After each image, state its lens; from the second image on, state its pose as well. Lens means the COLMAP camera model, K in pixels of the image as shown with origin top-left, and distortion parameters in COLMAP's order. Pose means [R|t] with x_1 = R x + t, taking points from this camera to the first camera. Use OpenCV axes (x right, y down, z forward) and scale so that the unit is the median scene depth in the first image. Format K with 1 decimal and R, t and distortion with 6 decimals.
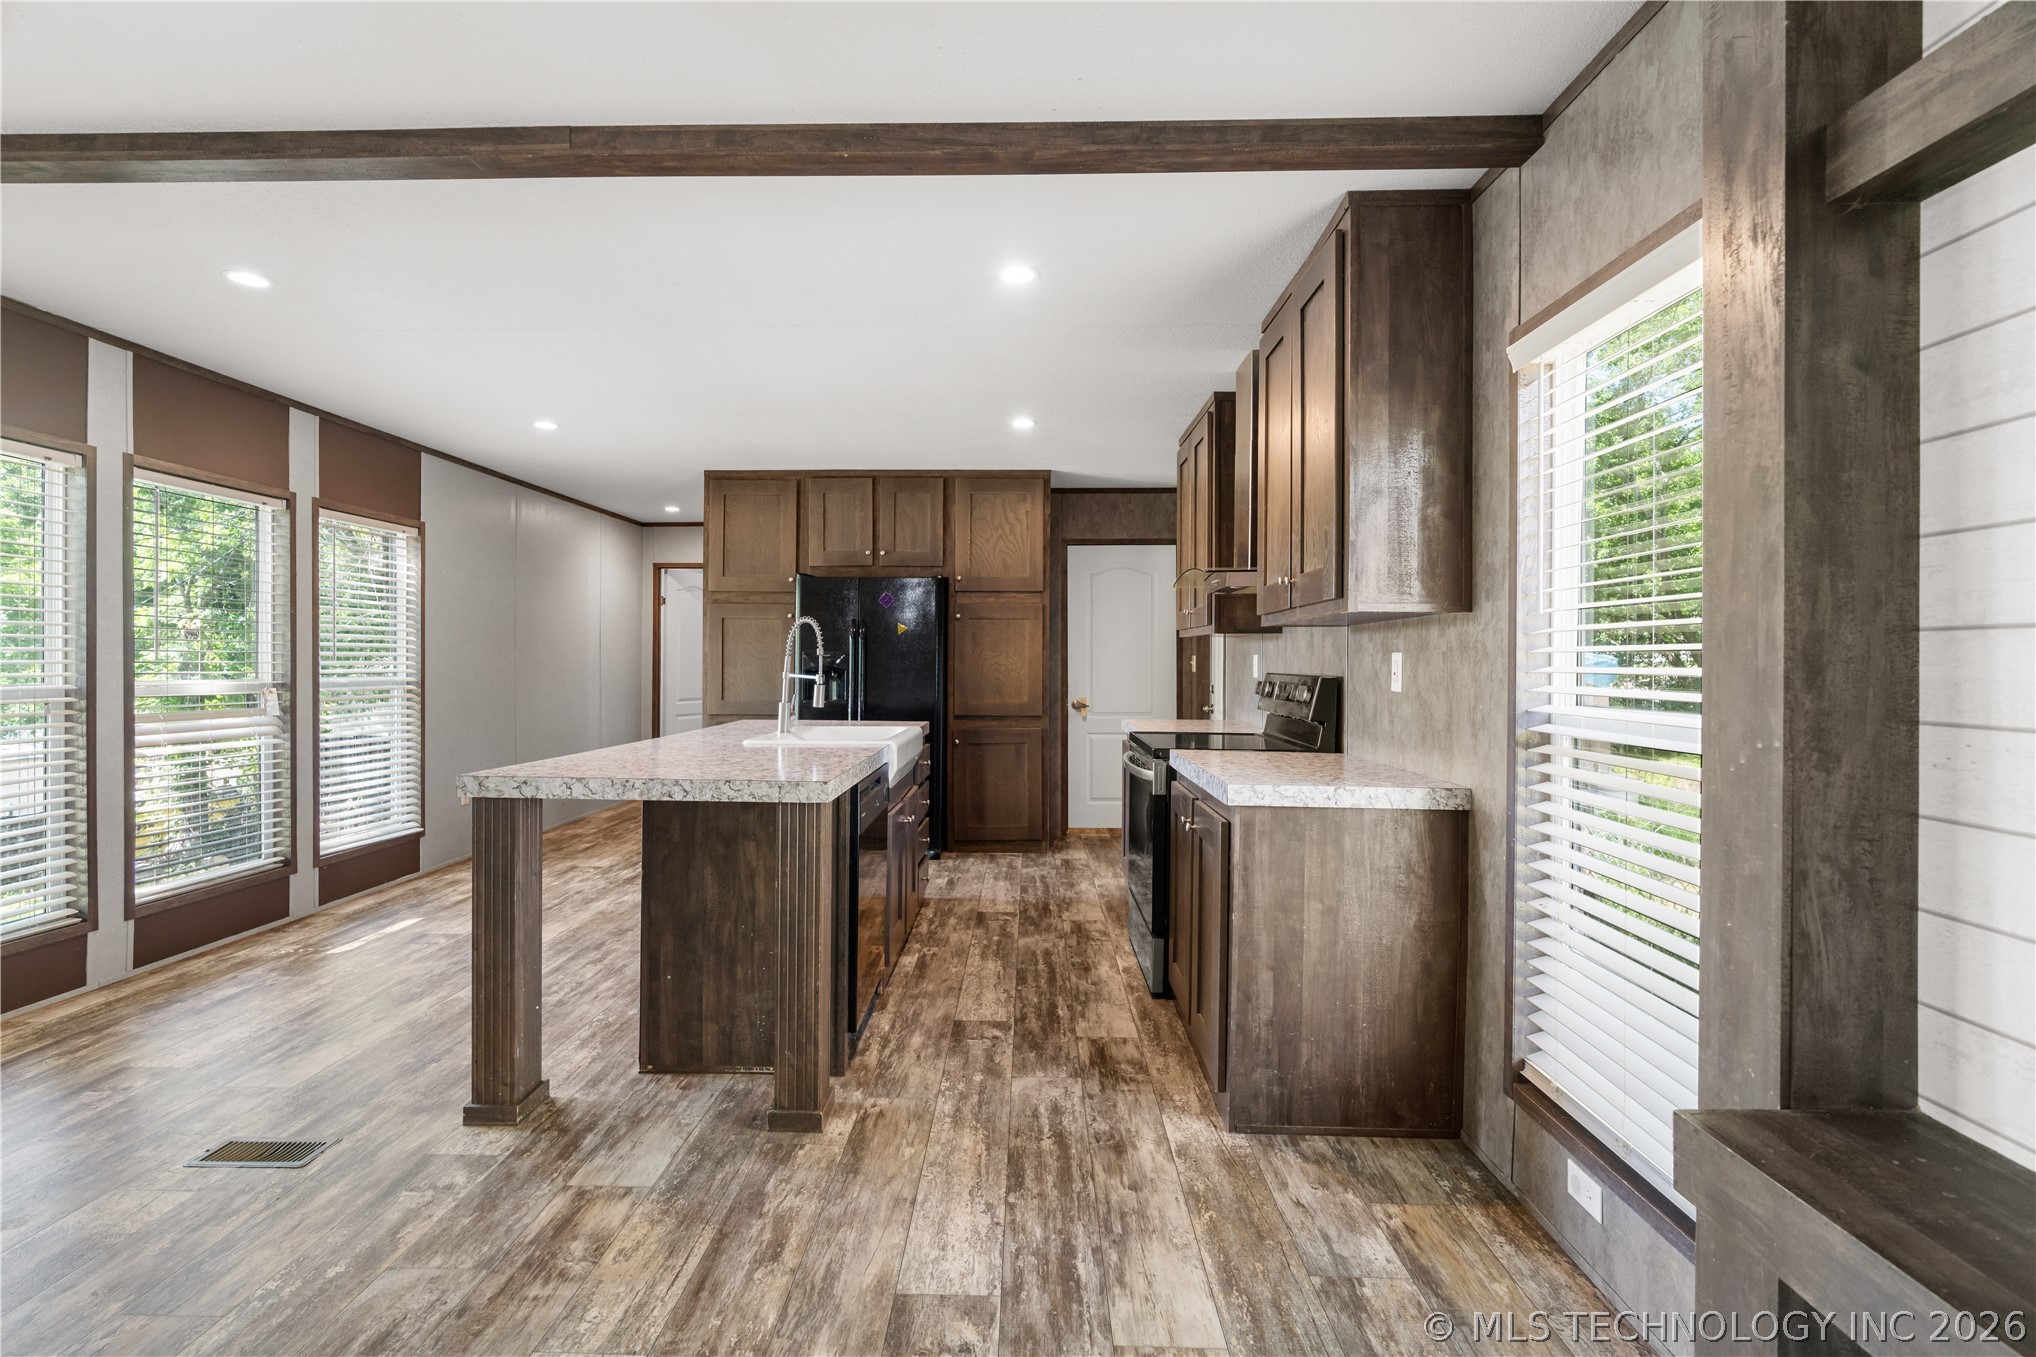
lens RADIAL K [[924.0, 0, 1010.5], [0, 924.0, 666.5], [0, 0, 1]] dist [-0.002962, 0.000363]
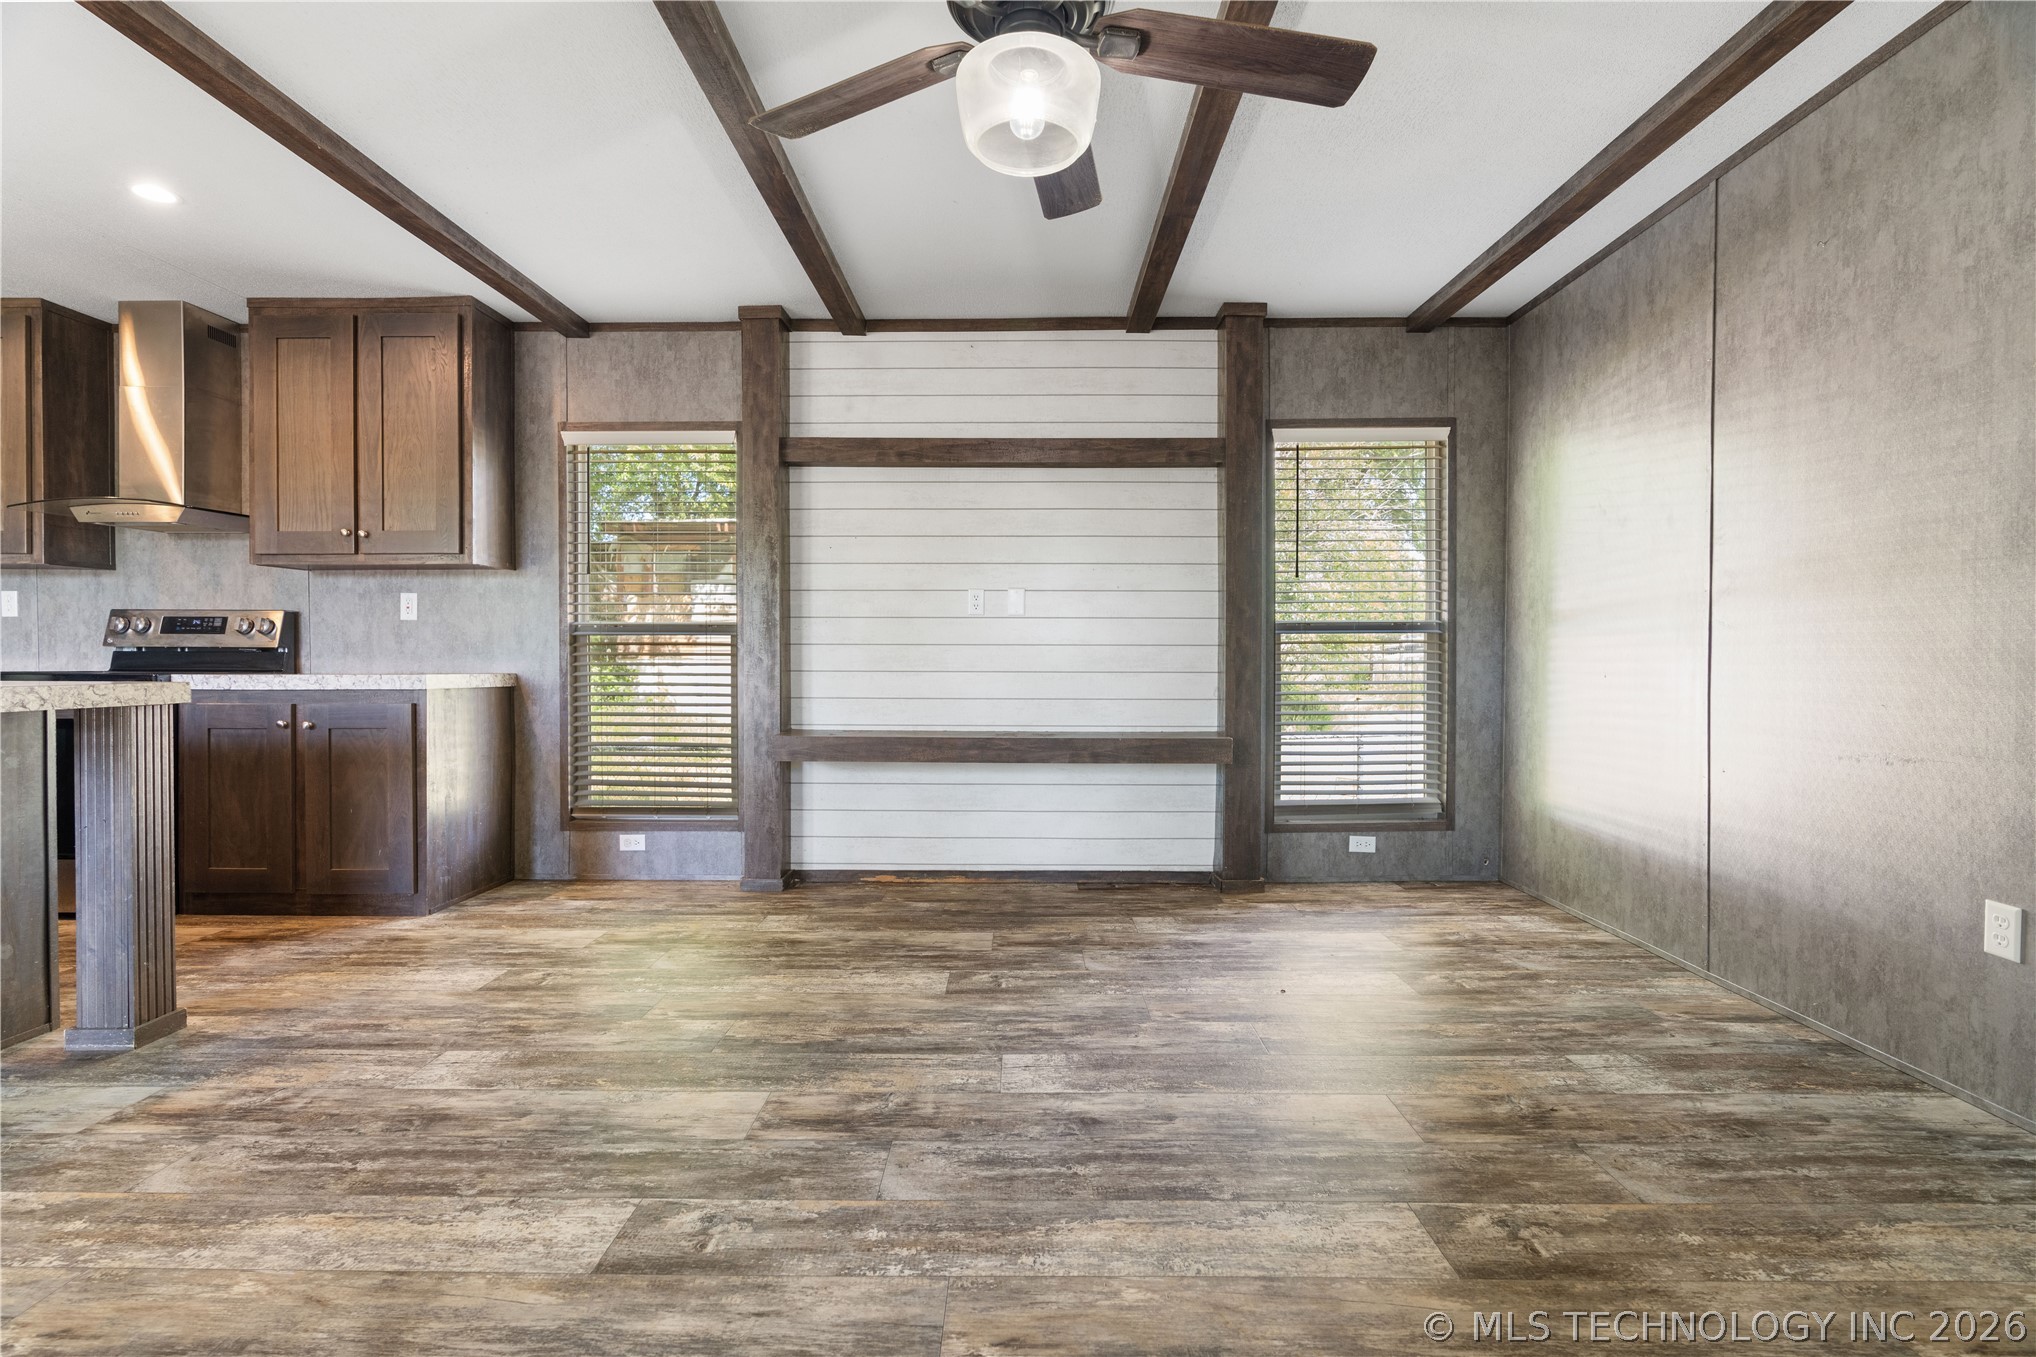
lens RADIAL K [[924.0, 0, 1010.5], [0, 924.0, 666.5], [0, 0, 1]] dist [-0.002962, 0.000363]
pose [[-0.011137, -0.017166, 0.999791, -0.981229], [0.002896, 0.999848, 0.017200, 0.073943], [-0.999934, 0.003087, -0.011085, 0.081228]]
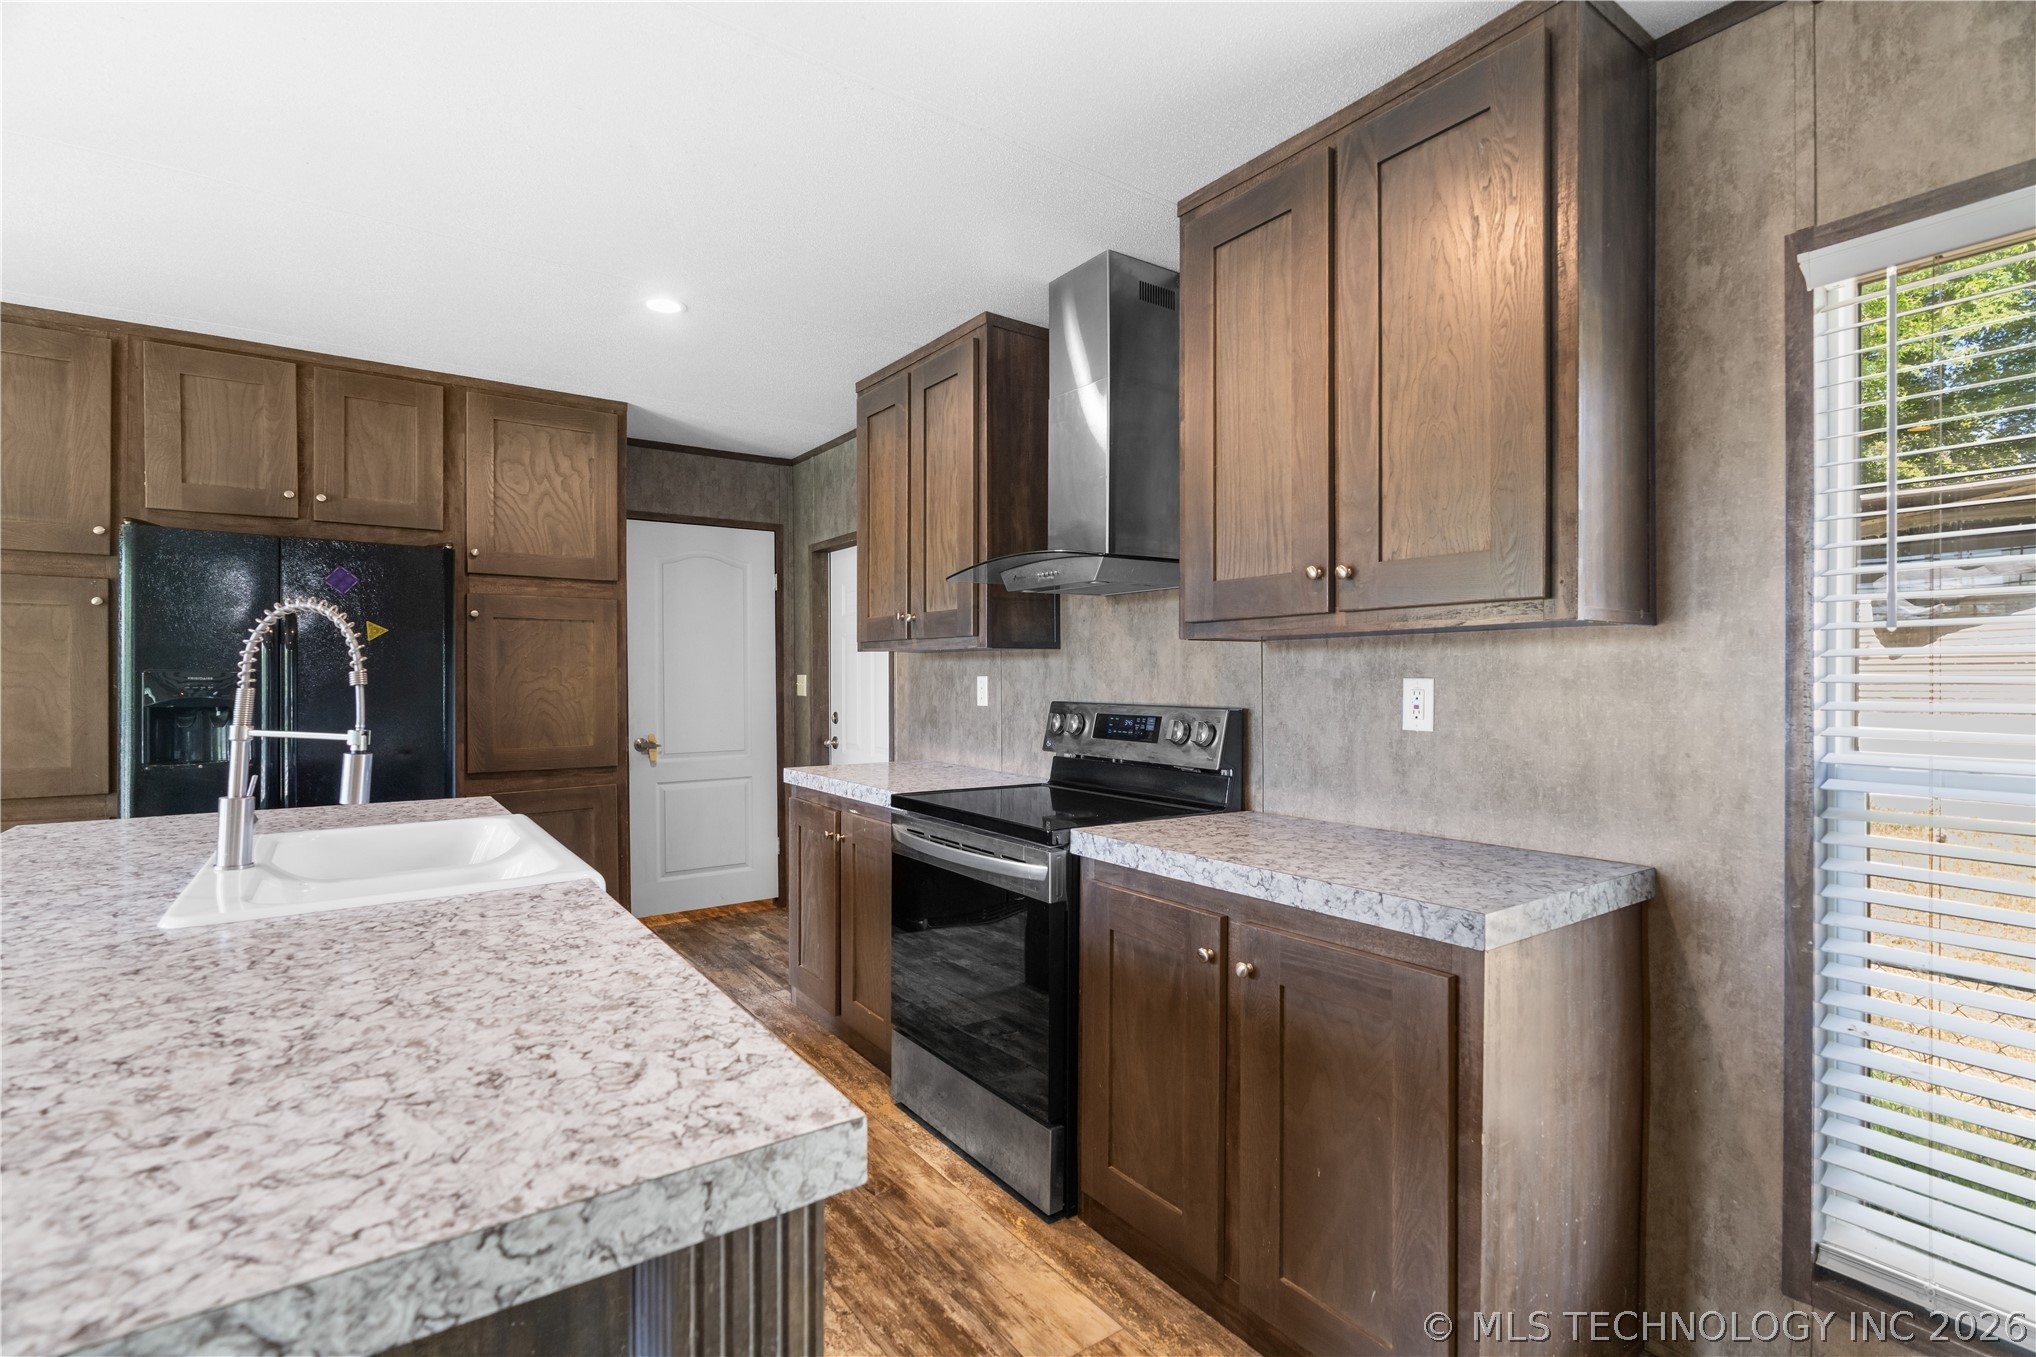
lens RADIAL K [[923.9, 0, 1011.2], [0, 923.9, 684.3], [0, 0, 1]] dist [-0.013898, 0.004376]
pose [[0.802362, -0.009964, 0.596755, -0.271517], [0.007507, 0.999950, 0.006602, -0.016828], [-0.596791, -0.000817, 0.802396, 0.578351]]
